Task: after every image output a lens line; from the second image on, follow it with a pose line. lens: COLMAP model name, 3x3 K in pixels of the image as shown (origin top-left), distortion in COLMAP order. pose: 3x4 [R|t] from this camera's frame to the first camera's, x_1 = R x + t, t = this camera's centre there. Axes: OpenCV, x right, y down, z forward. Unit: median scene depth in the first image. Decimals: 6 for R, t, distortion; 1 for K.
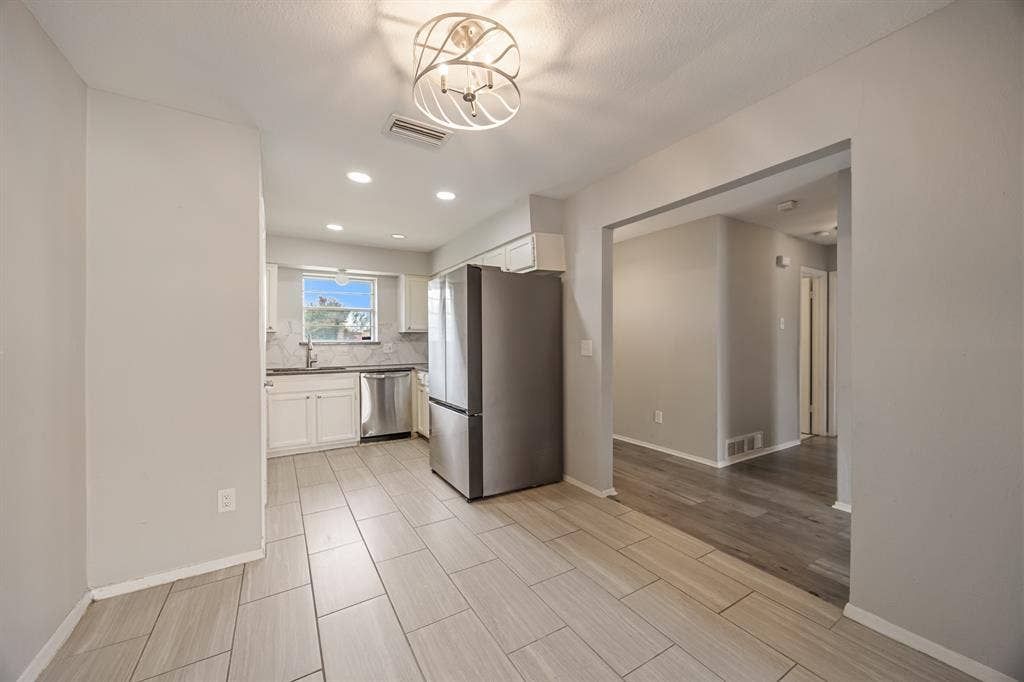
lens RADIAL K [[394.8, 0, 515.3], [0, 394.8, 345.6], [0, 0, 1]] dist [-0.000424, -0.000031]
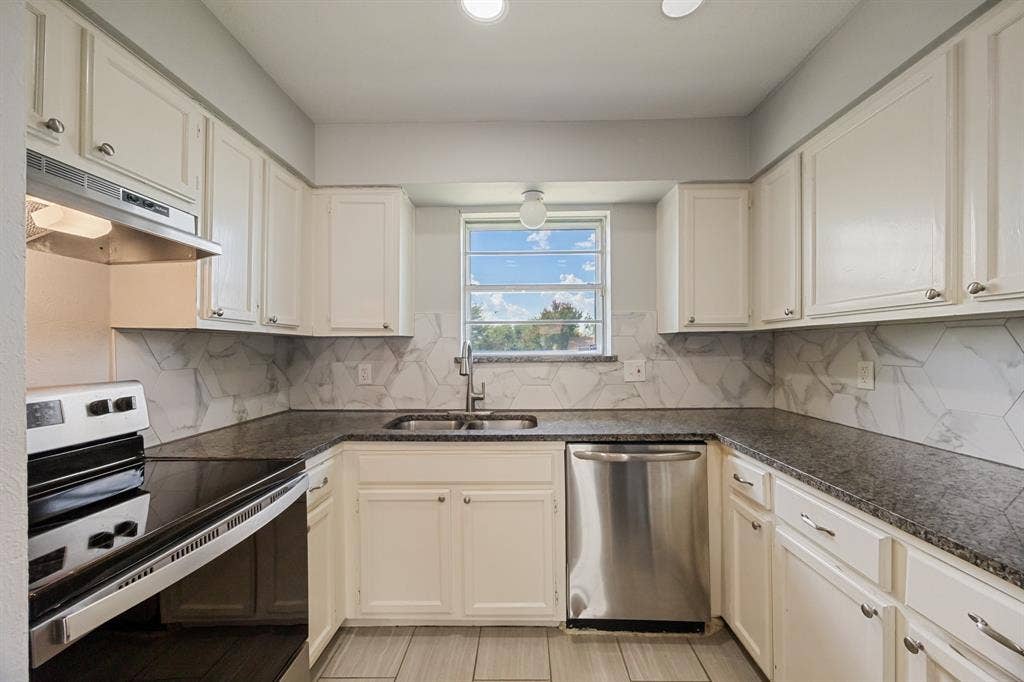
lens RADIAL K [[394.8, 0, 522.7], [0, 394.8, 348.1], [0, 0, 1]] dist [-0.000424, -0.000031]
pose [[0.854258, 0.002121, -0.519844, -0.218820], [-0.005242, 0.999976, -0.004534, -0.016412], [0.519822, 0.006598, 0.854249, 0.613566]]
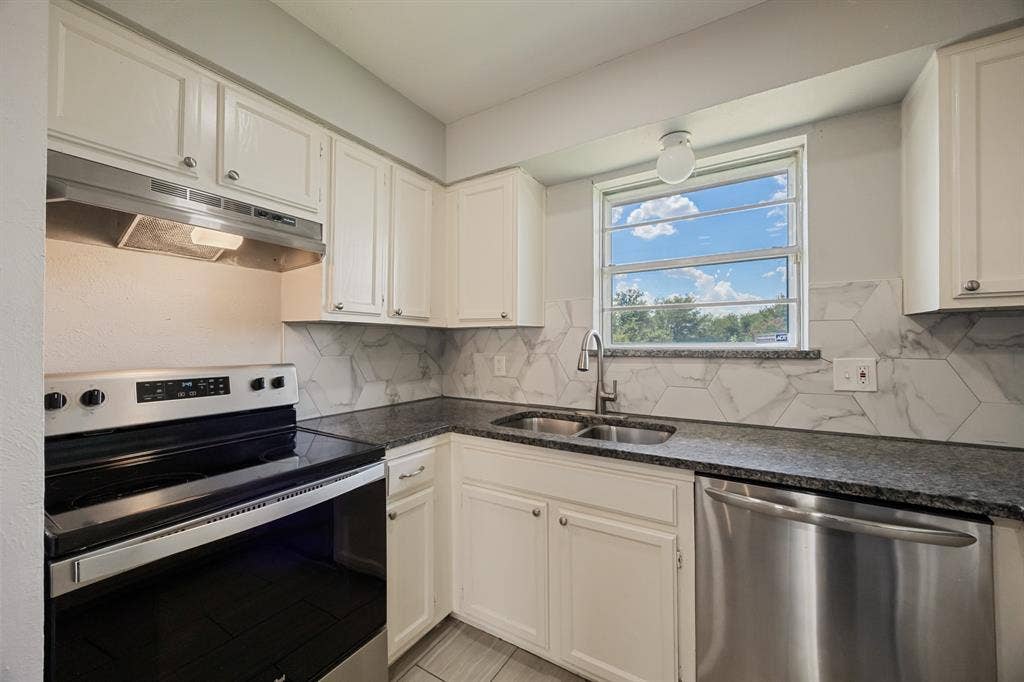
lens RADIAL K [[394.8, 0, 510.3], [0, 394.8, 340.3], [0, 0, 1]] dist [-0.000424, -0.000031]
pose [[0.460089, -0.000534, -0.887873, -0.203775], [-0.009406, 0.999941, -0.005476, -0.013923], [0.887823, 0.010870, 0.460057, 0.714619]]
